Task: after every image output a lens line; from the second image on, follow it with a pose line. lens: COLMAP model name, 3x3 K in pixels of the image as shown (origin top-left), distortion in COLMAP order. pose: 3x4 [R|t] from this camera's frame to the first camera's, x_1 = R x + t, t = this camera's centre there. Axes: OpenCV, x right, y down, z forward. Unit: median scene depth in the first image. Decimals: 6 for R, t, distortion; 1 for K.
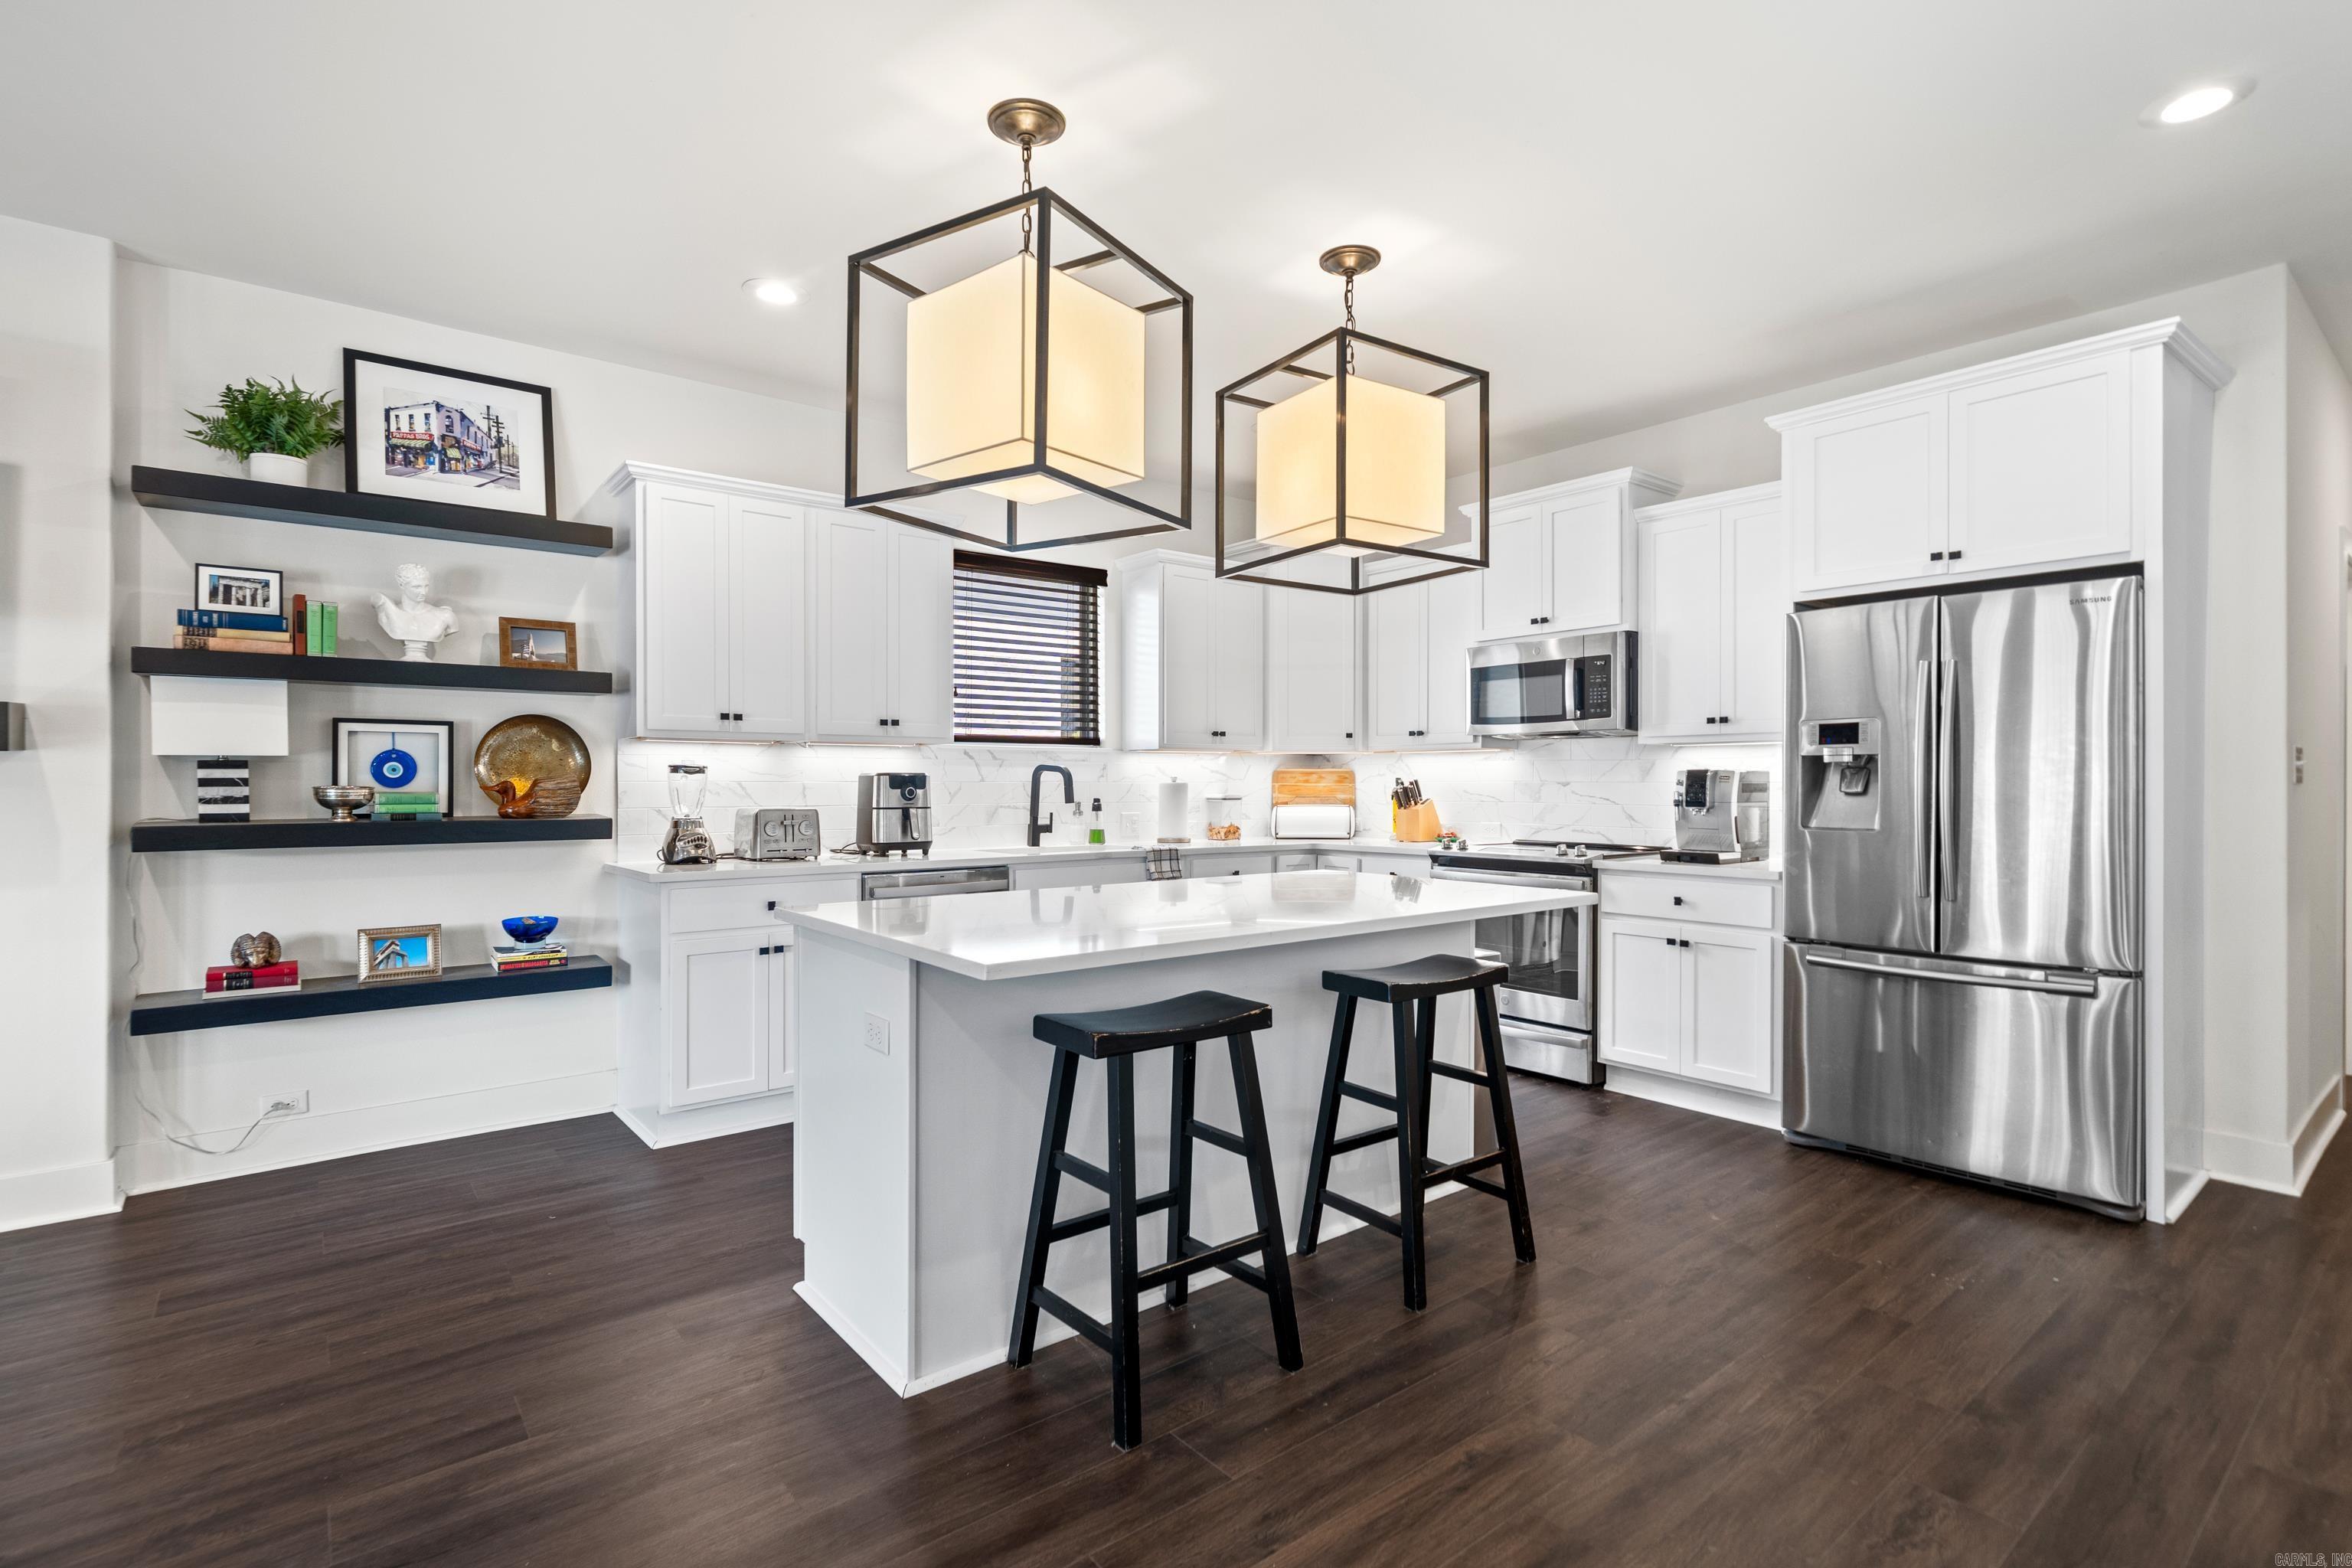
lens RADIAL K [[1088.0, 0, 1169.5], [0, 1088.0, 783.6], [0, 0, 1]] dist [-0.001804, 0.001583]
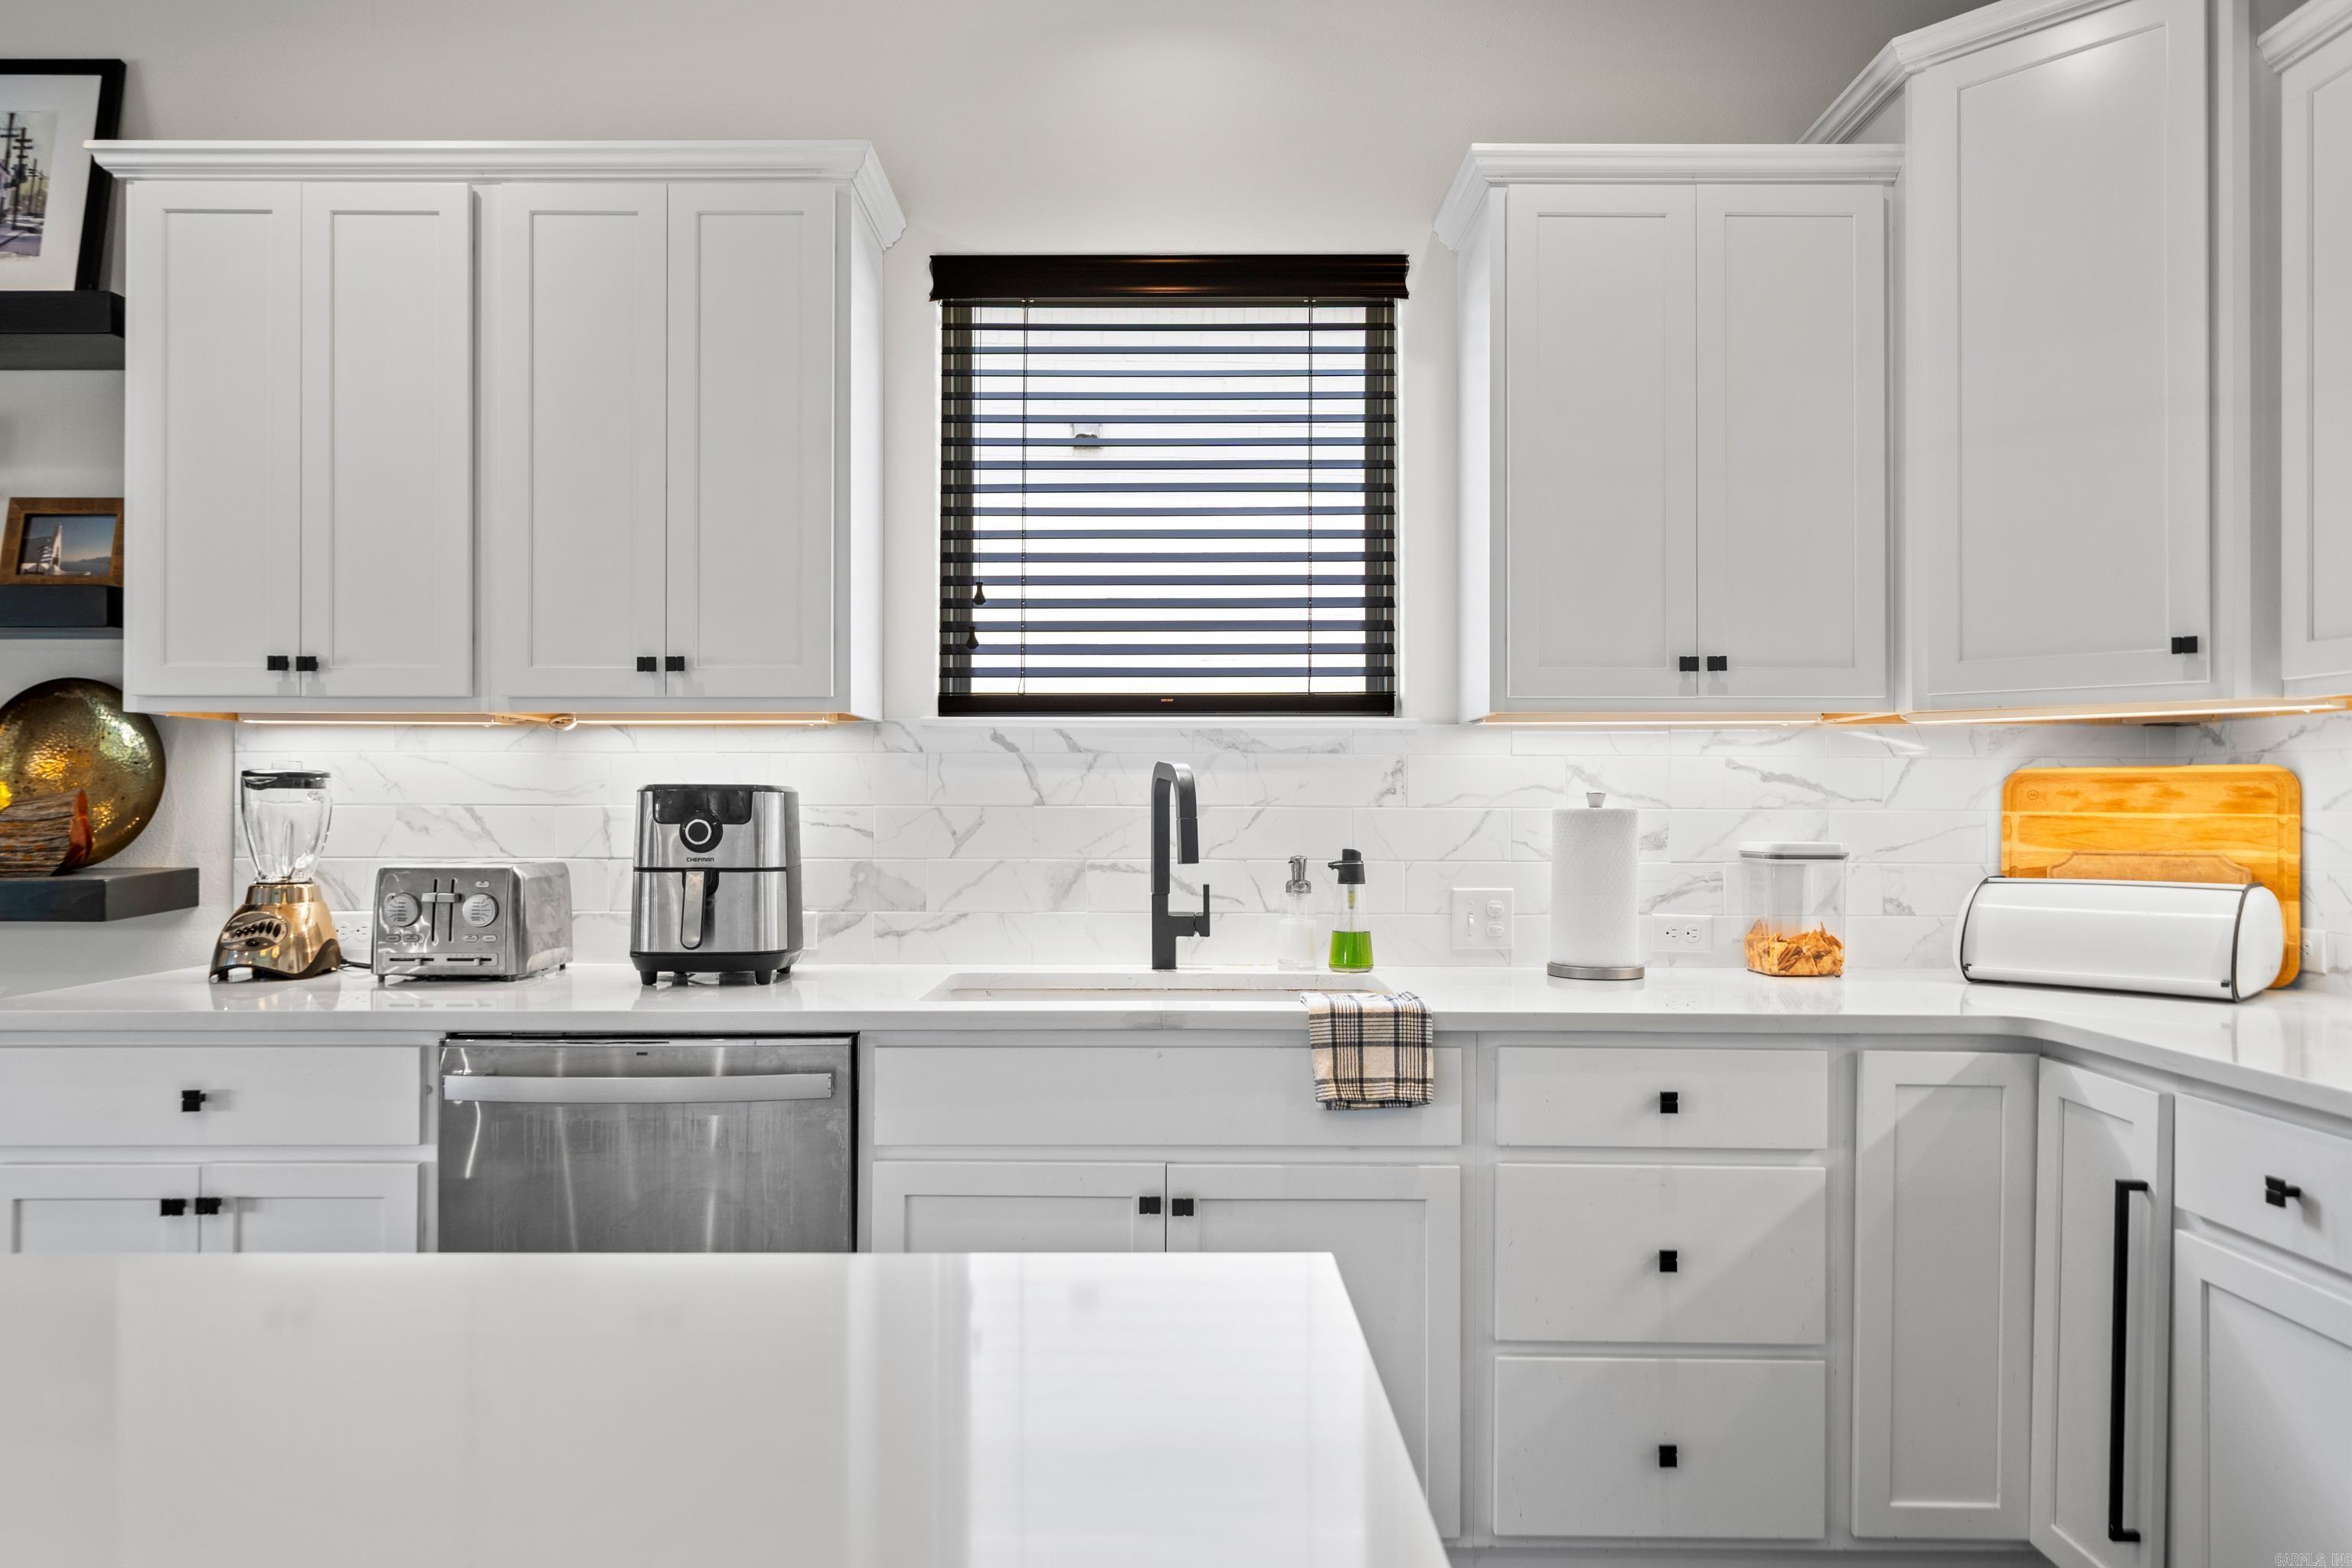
lens RADIAL K [[1505.2, 0, 1173.2], [0, 1505.2, 787.3], [0, 0, 1]] dist [-0.002306, -0.003499]
pose [[0.788138, -0.001056, -0.615498, 0.290280], [-0.002778, 0.999982, -0.005273, -0.007566], [0.615493, 0.005865, 0.788121, 0.759241]]
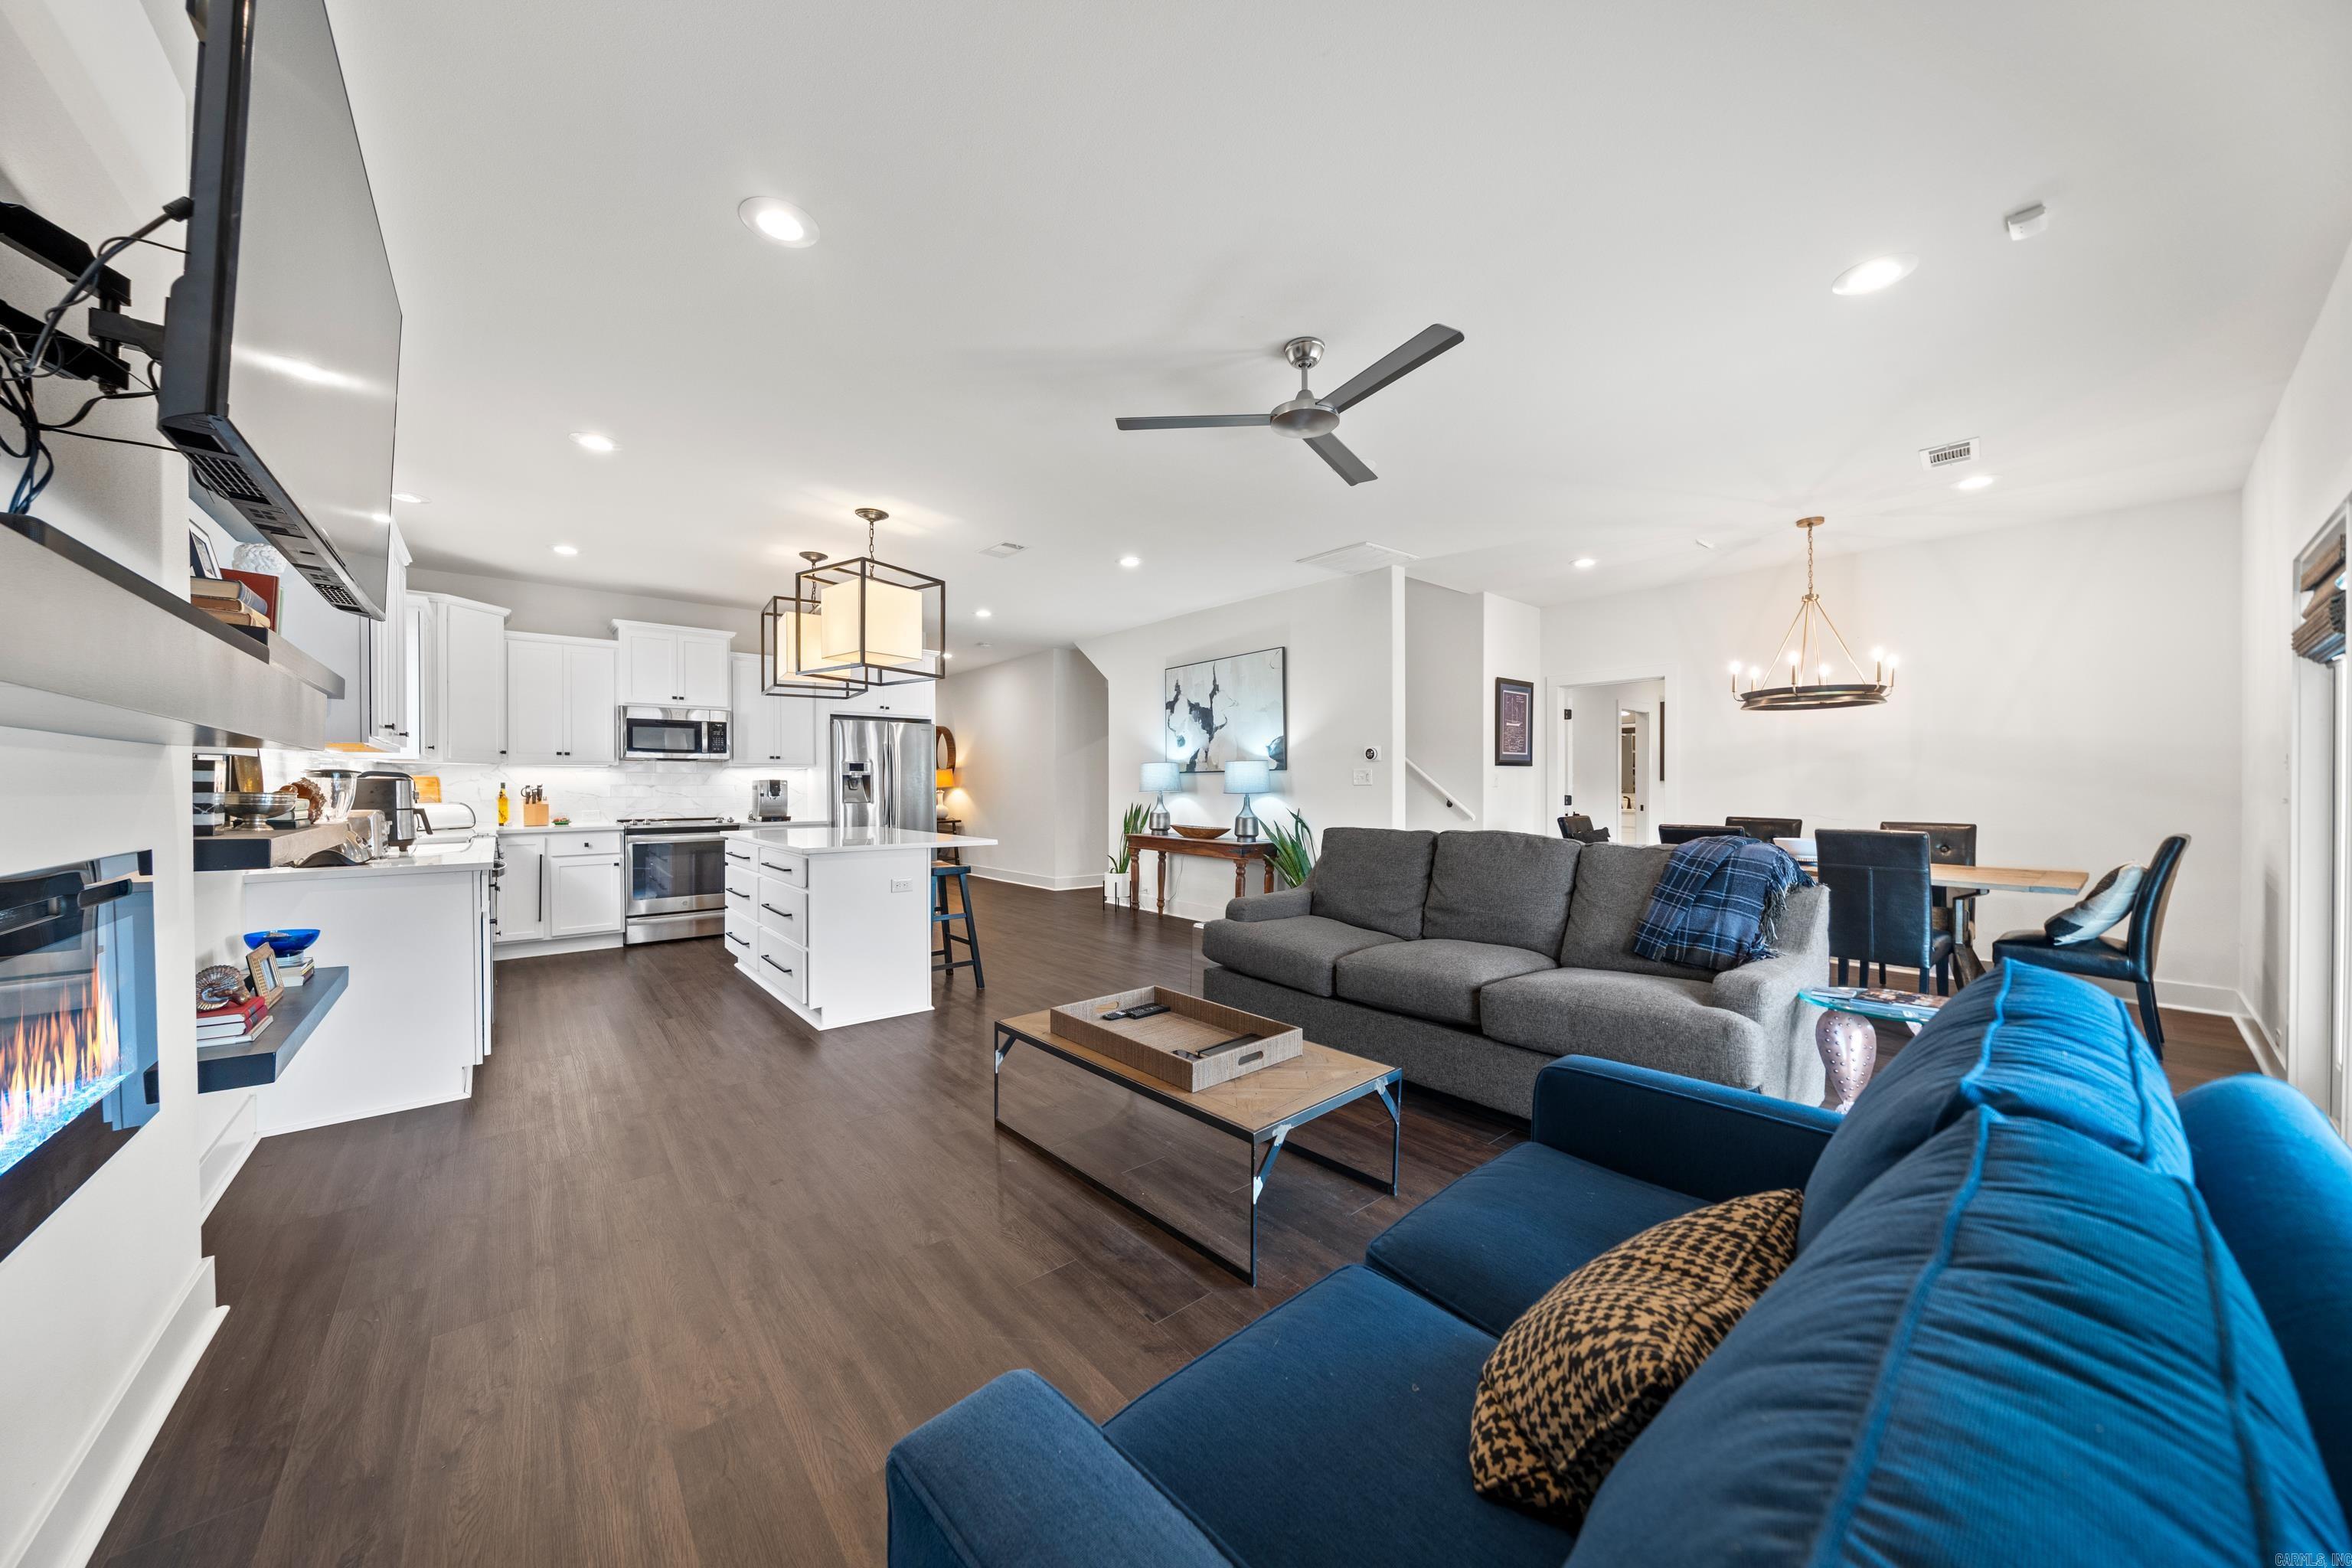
lens RADIAL K [[801.6, 0, 1177.0], [0, 801.6, 786.4], [0, 0, 1]] dist [-0.010045, 0.000047]
pose [[-0.031693, -0.004430, 0.999488, -1.270775], [0.002178, 0.999987, 0.004502, -0.005117], [-0.999495, 0.002320, -0.031683, 0.241827]]
